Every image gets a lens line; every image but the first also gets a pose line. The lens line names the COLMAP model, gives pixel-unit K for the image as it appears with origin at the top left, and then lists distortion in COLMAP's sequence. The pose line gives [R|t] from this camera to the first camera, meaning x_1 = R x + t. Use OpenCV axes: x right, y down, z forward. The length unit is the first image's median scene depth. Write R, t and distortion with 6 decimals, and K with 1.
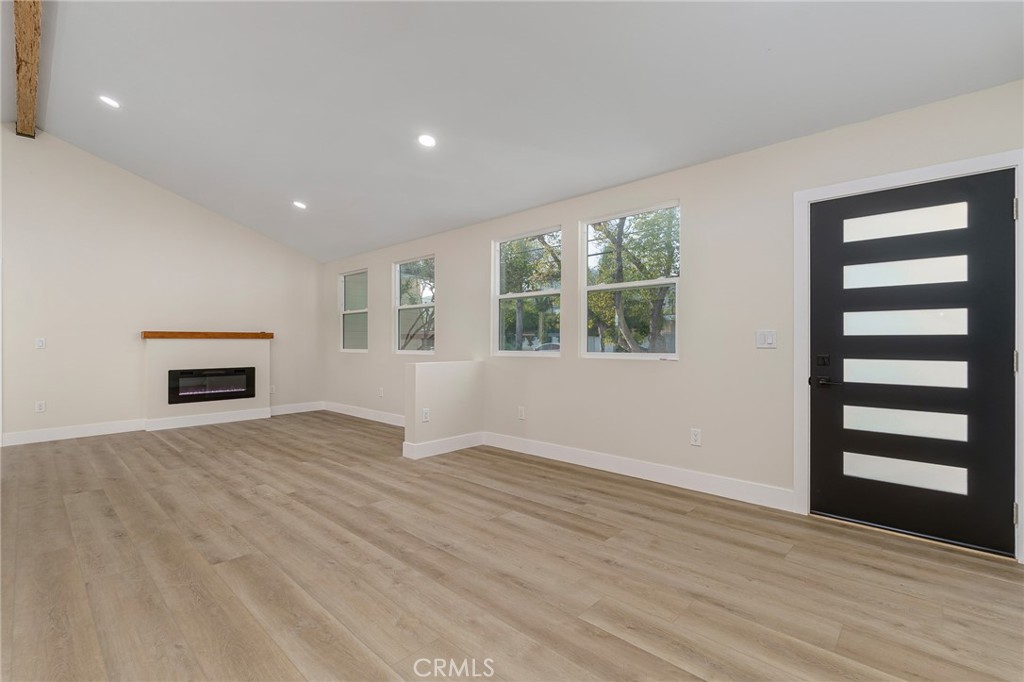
lens RADIAL K [[468.8, 0, 512.3], [0, 468.8, 335.5], [0, 0, 1]] dist [-0.005244, 0.003150]
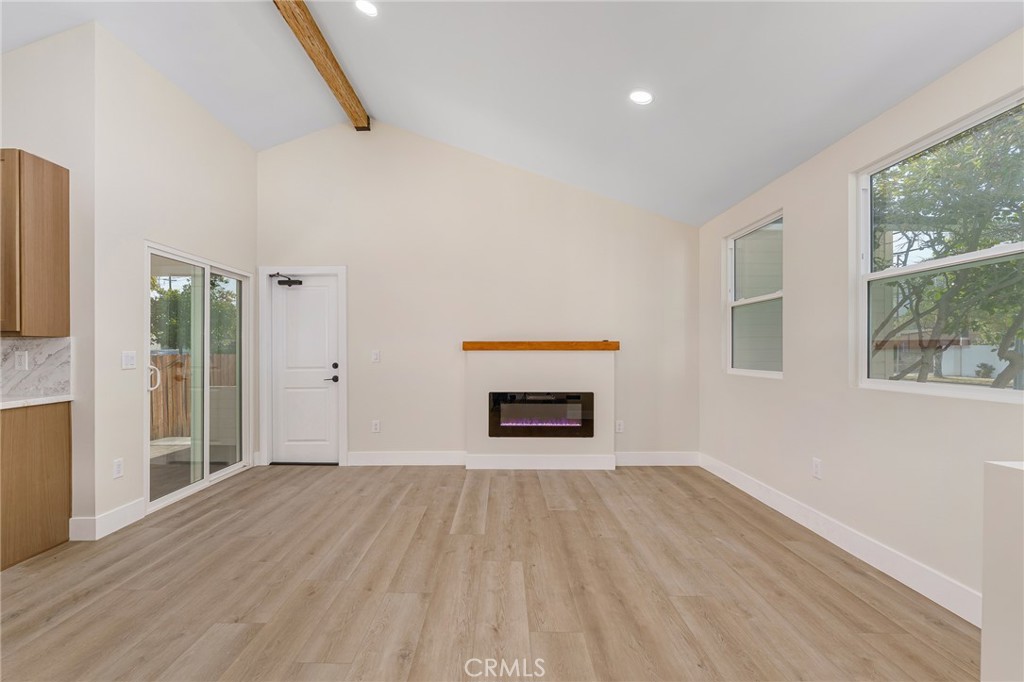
lens RADIAL K [[468.8, 0, 489.0], [0, 468.8, 353.7], [0, 0, 1]] dist [-0.005244, 0.003150]
pose [[0.669941, 0.007191, -0.742380, -0.274142], [0.007911, 0.999827, 0.016823, -0.002137], [0.742373, -0.017143, 0.669768, 0.804902]]
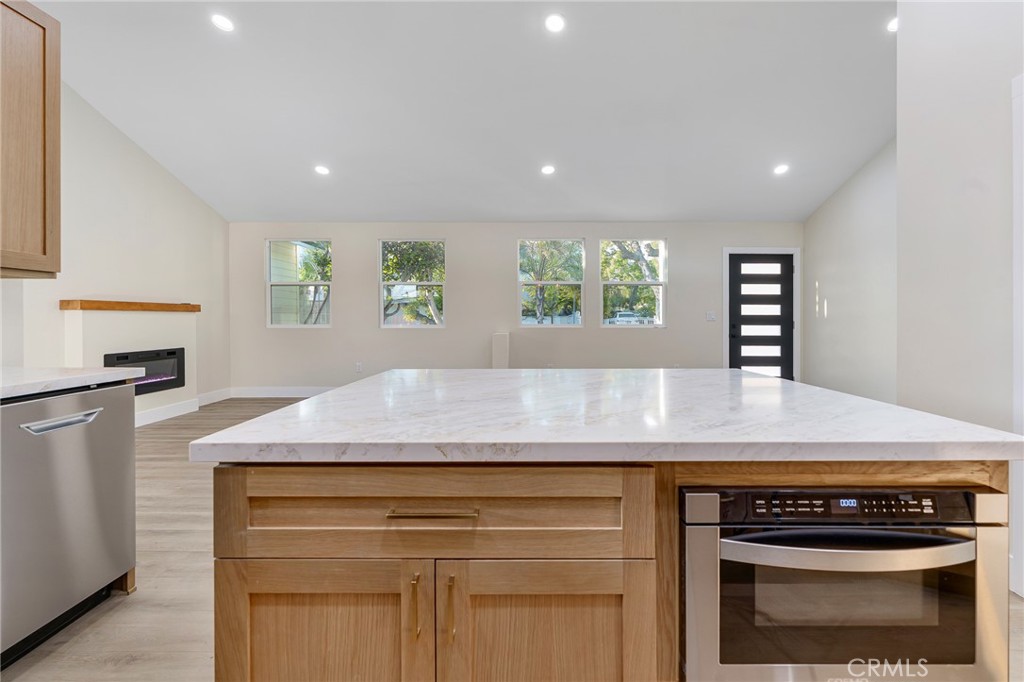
lens RADIAL K [[468.8, 0, 534.6], [0, 468.8, 323.3], [0, 0, 1]] dist [-0.005244, 0.003150]
pose [[0.716416, -0.006367, 0.697644, -1.258270], [-0.010590, 0.999744, 0.020000, 0.008031], [-0.697593, -0.021716, 0.716165, 0.039689]]
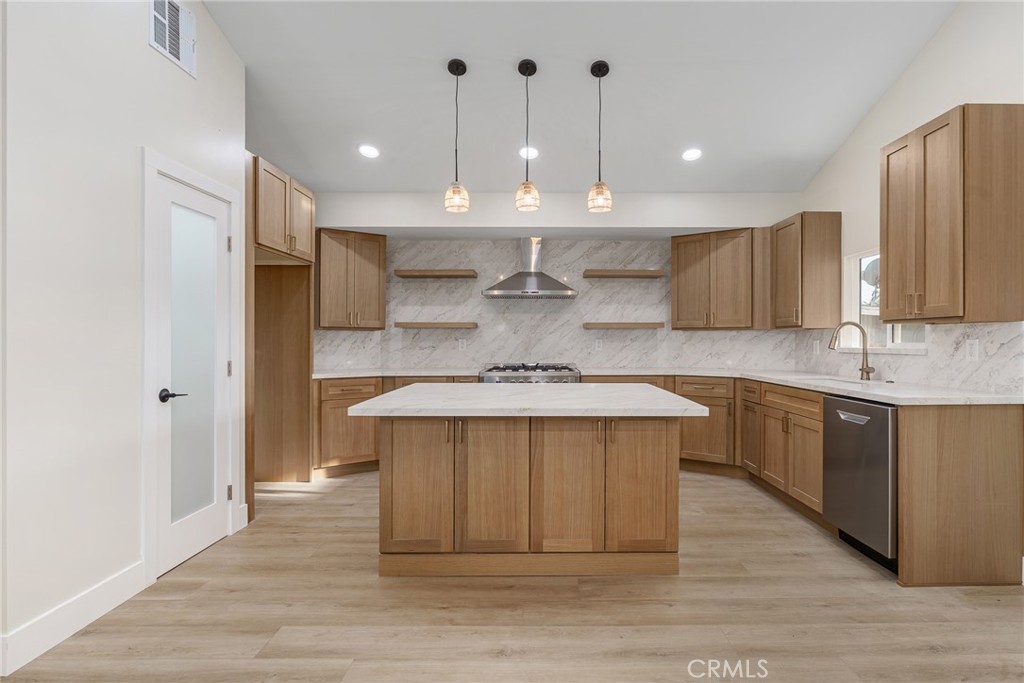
lens RADIAL K [[535.1, 0, 549.6], [0, 535.1, 336.7], [0, 0, 1]] dist [-0.002933, 0.001873]
pose [[-0.714034, -0.000254, -0.700111, -0.404006], [0.010723, 0.999879, -0.011298, -0.001310], [0.700029, -0.015575, -0.713944, 0.872535]]
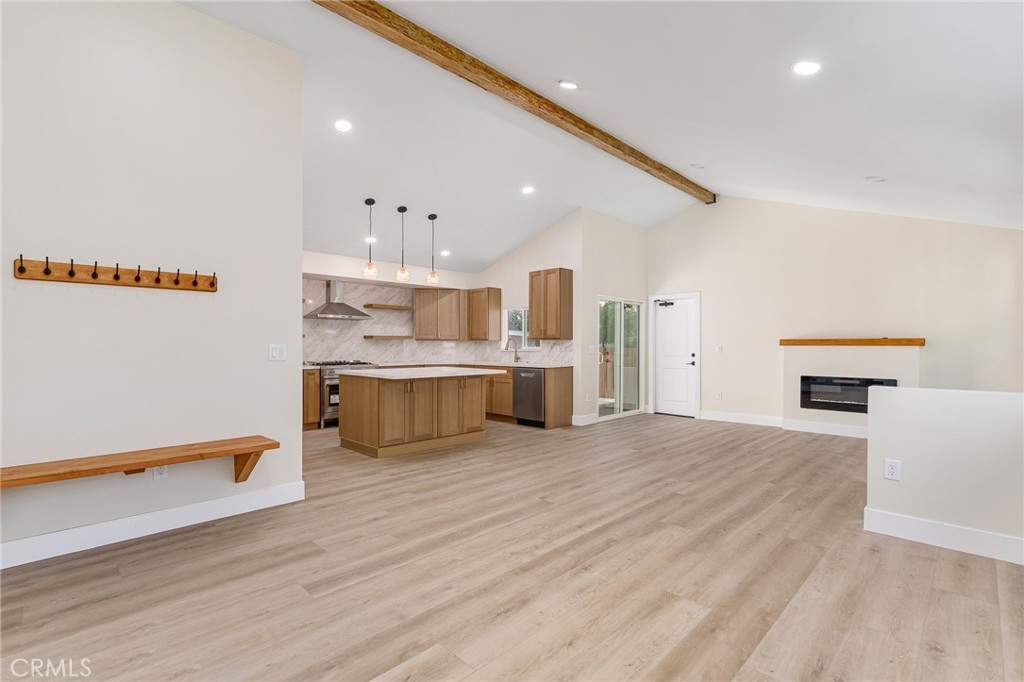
lens RADIAL K [[468.8, 0, 511.8], [0, 468.8, 343.6], [0, 0, 1]] dist [-0.005244, 0.003150]
pose [[-0.024559, 0.001694, -0.999697, 0.571386], [0.011435, 0.999934, 0.001413, -0.012672], [0.999633, -0.011396, -0.024577, 0.607725]]
